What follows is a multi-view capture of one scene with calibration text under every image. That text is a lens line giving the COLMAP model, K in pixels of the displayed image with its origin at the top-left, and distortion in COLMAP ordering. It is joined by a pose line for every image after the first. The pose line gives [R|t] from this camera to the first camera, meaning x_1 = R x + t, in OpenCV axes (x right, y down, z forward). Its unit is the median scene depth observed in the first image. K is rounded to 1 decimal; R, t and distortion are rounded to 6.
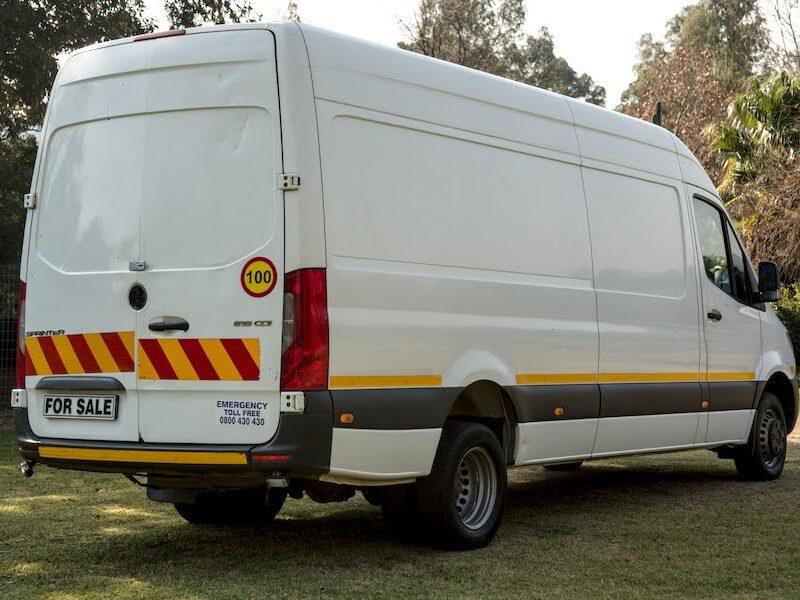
lens RADIAL K [[1764.2, 0, 400.0], [0, 1764.2, 300.0], [0, 0, 1]] dist [-0.378375, -0.279163]
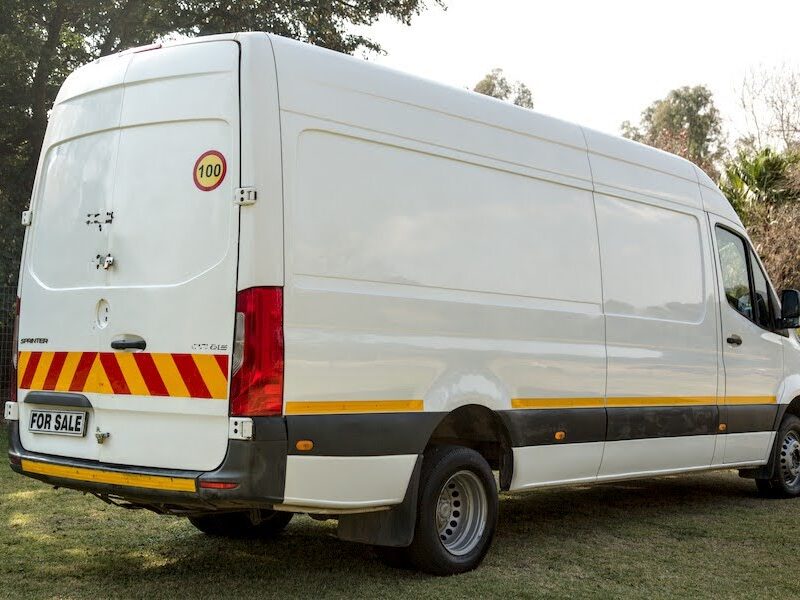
lens RADIAL K [[1198.7, 0, 400.0], [0, 1198.7, 300.0], [0, 0, 1]] dist [-0.129267, 0.028614]
pose [[0.989890, 0.015463, -0.140992, 0.108072], [-0.017239, 0.999787, -0.011387, -0.004835], [0.140785, 0.013703, 0.989945, 0.356845]]
